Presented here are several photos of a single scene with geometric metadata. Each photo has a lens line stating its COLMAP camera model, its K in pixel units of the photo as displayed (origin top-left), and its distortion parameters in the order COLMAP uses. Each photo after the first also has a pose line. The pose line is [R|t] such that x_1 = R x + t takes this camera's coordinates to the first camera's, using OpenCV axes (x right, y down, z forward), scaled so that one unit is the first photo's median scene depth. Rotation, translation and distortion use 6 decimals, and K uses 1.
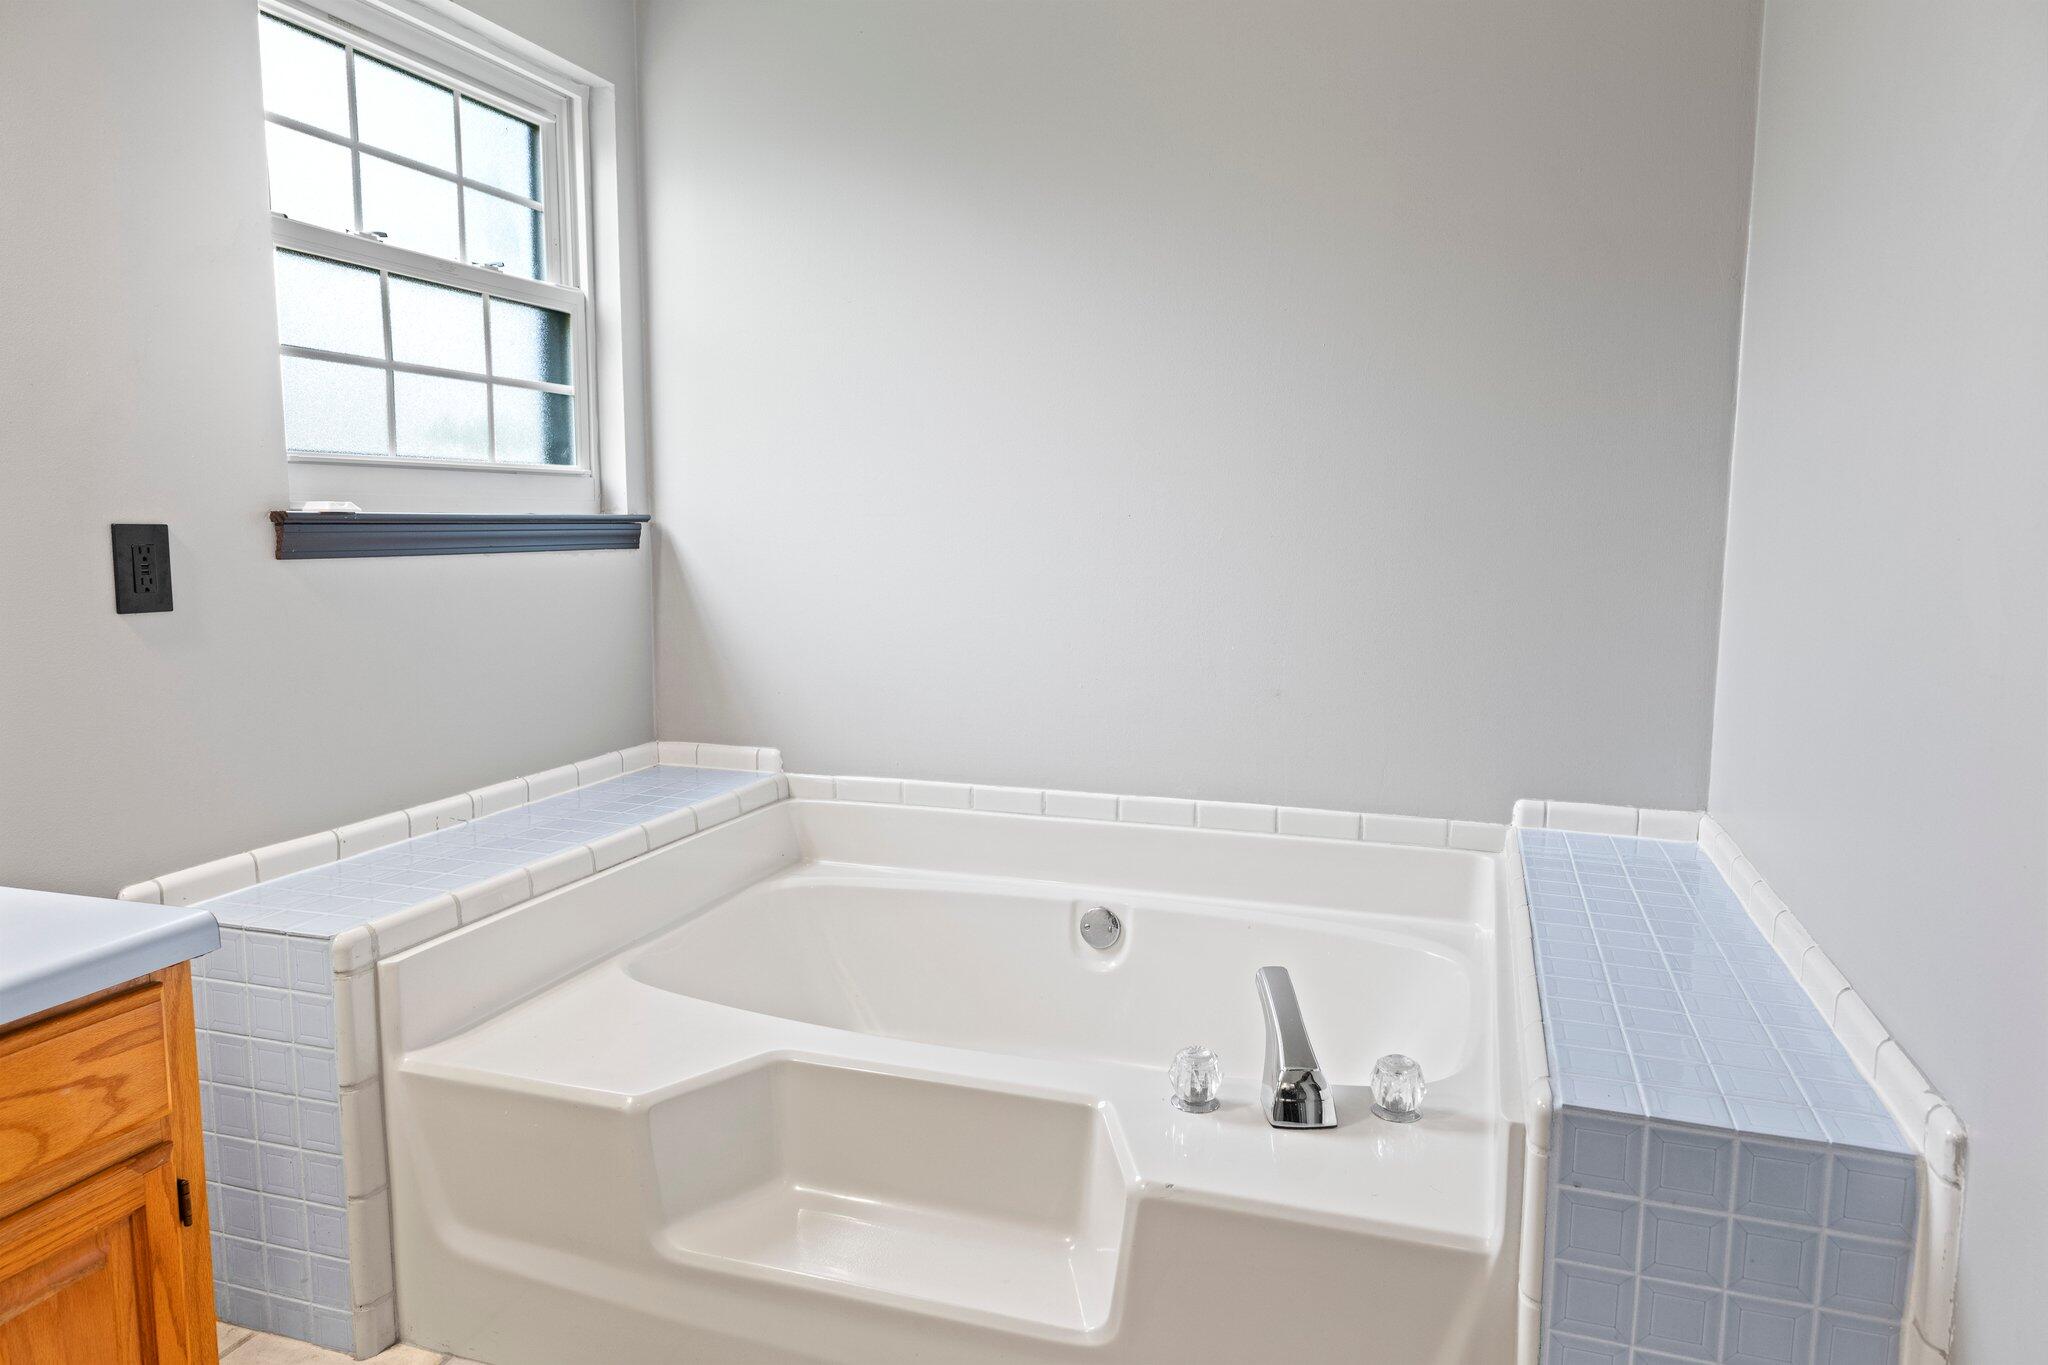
lens RADIAL K [[1321.8, 0, 996.4], [0, 1321.8, 677.3], [0, 0, 1]] dist [0.005986, -0.000701]
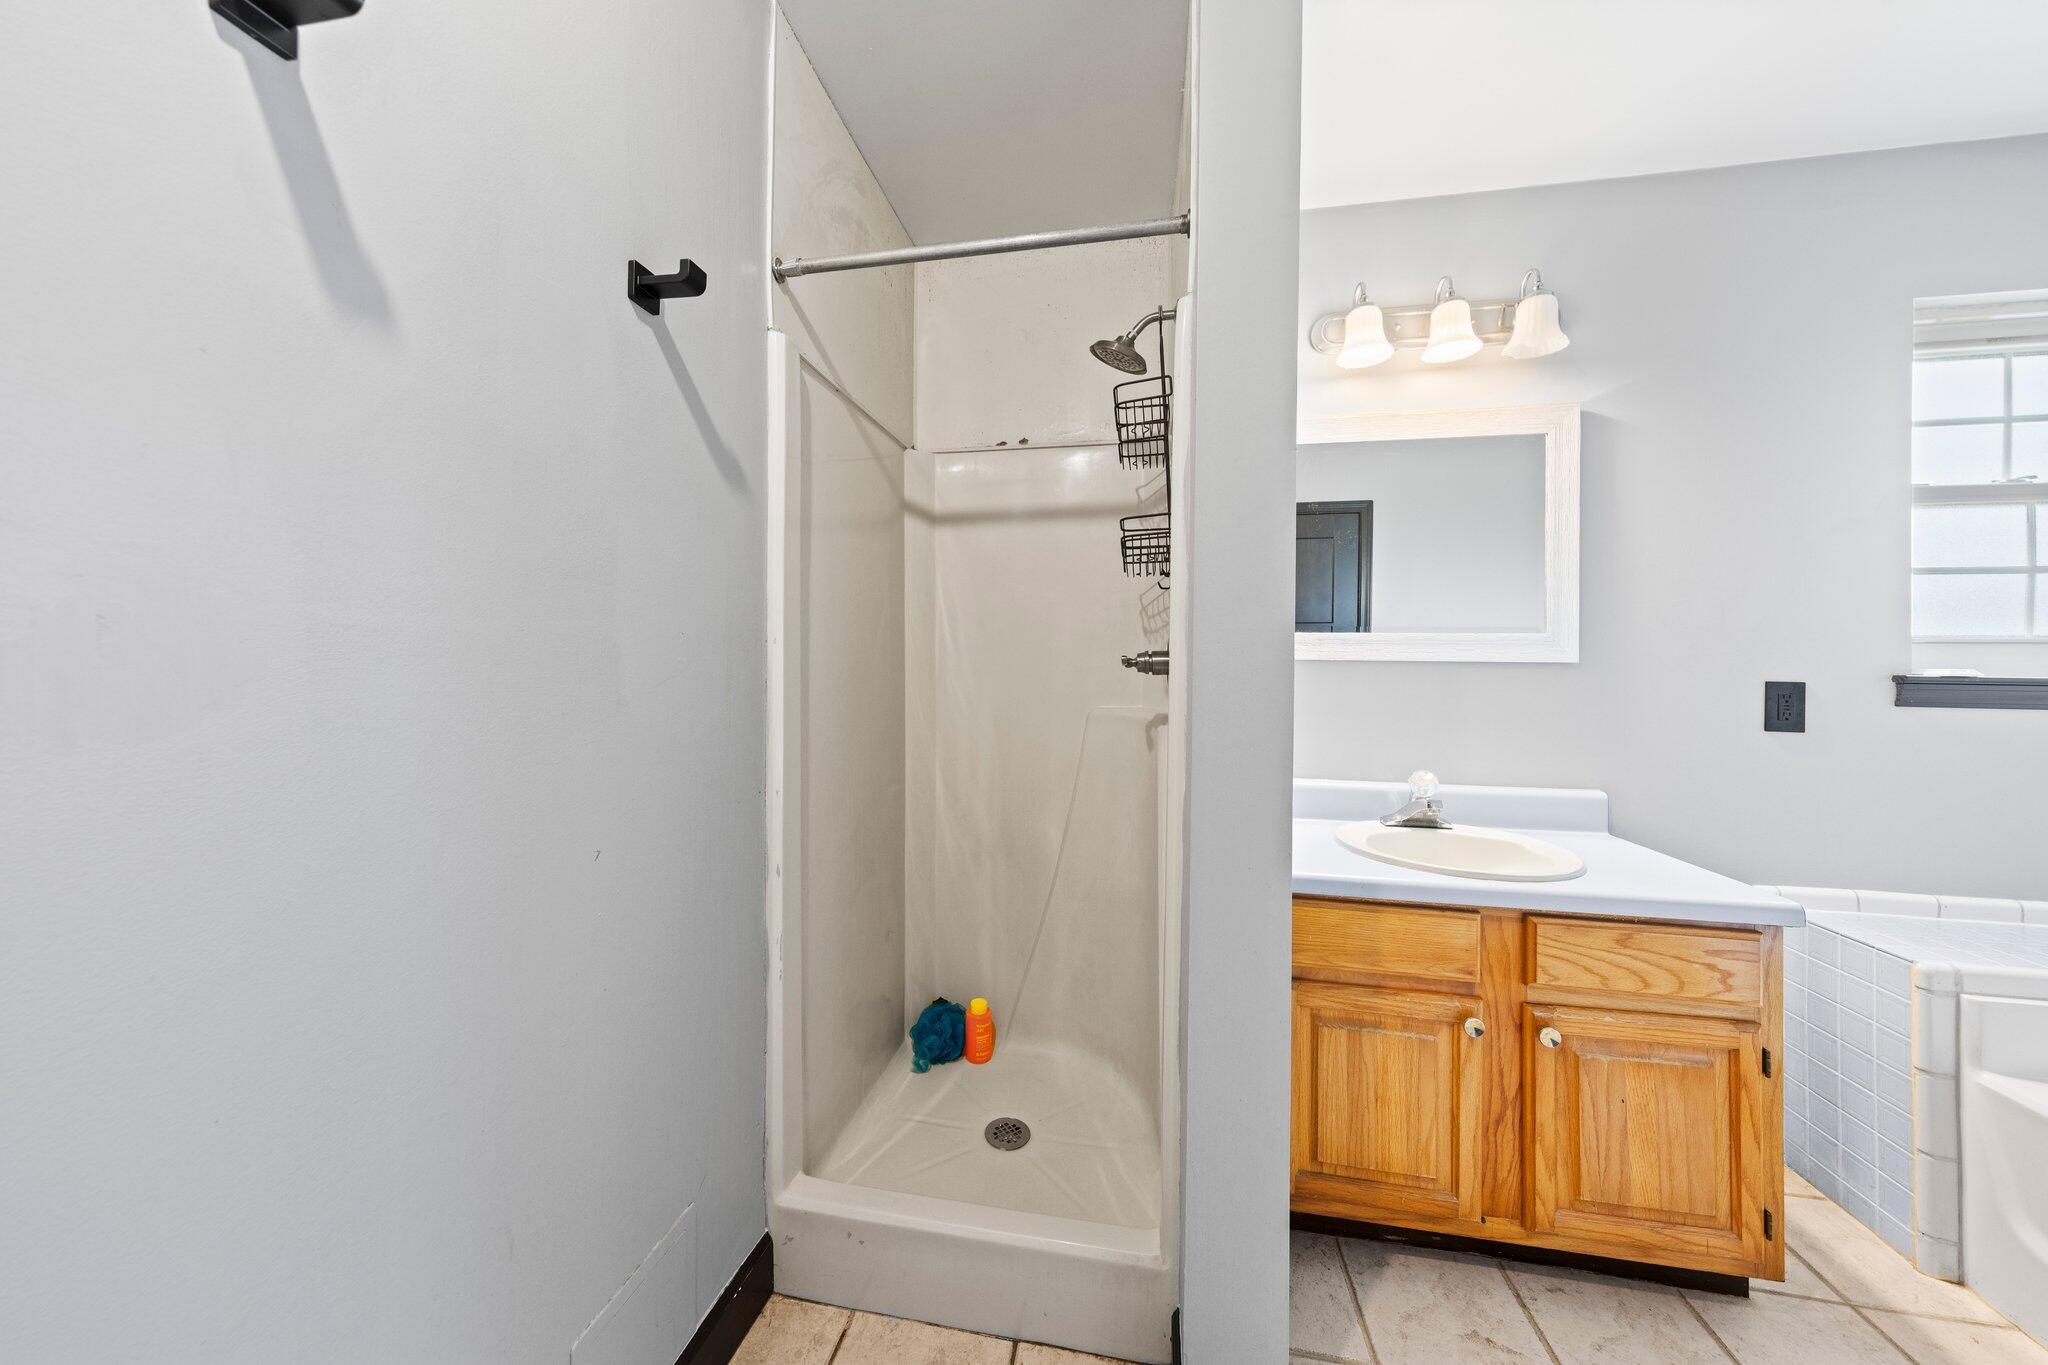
lens RADIAL K [[696.6, 0, 1042.1], [0, 696.6, 659.1], [0, 0, 1]] dist [0.008254, -0.000915]
pose [[0.159310, -0.007736, -0.987198, 0.116885], [-0.128451, 0.991306, -0.028497, 0.008256], [0.978836, 0.131346, 0.156932, -0.117879]]
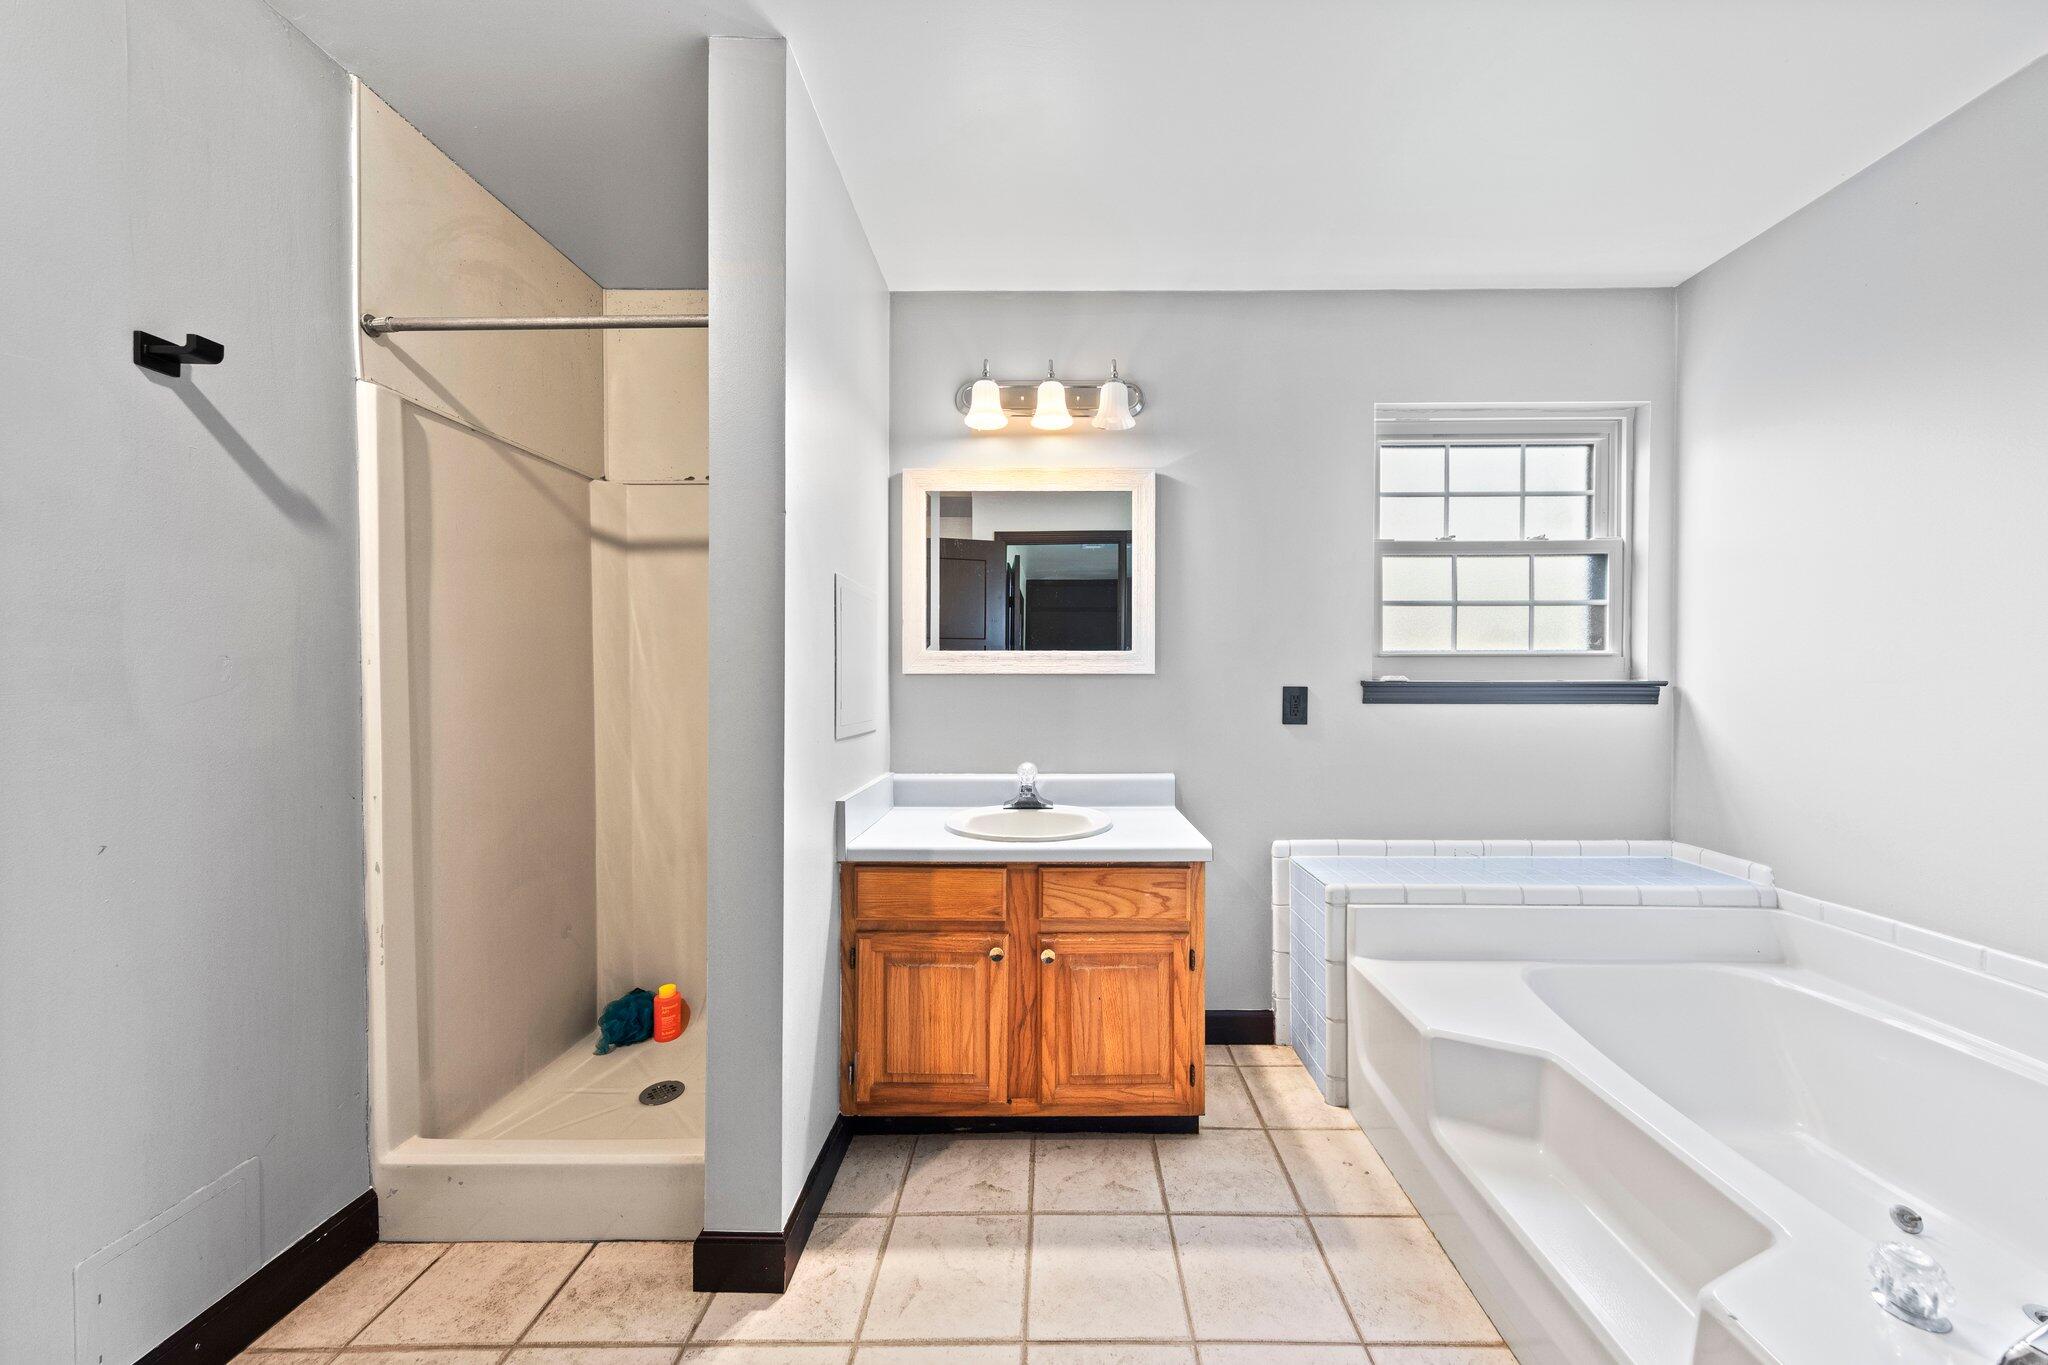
lens RADIAL K [[696.6, 0, 1052.2], [0, 696.6, 681.4], [0, 0, 1]] dist [0.008254, -0.000915]
pose [[0.326683, 0.000317, -0.945134, 0.371735], [-0.111353, 0.993048, -0.038156, -0.029000], [0.938551, 0.117708, 0.324447, 0.191071]]
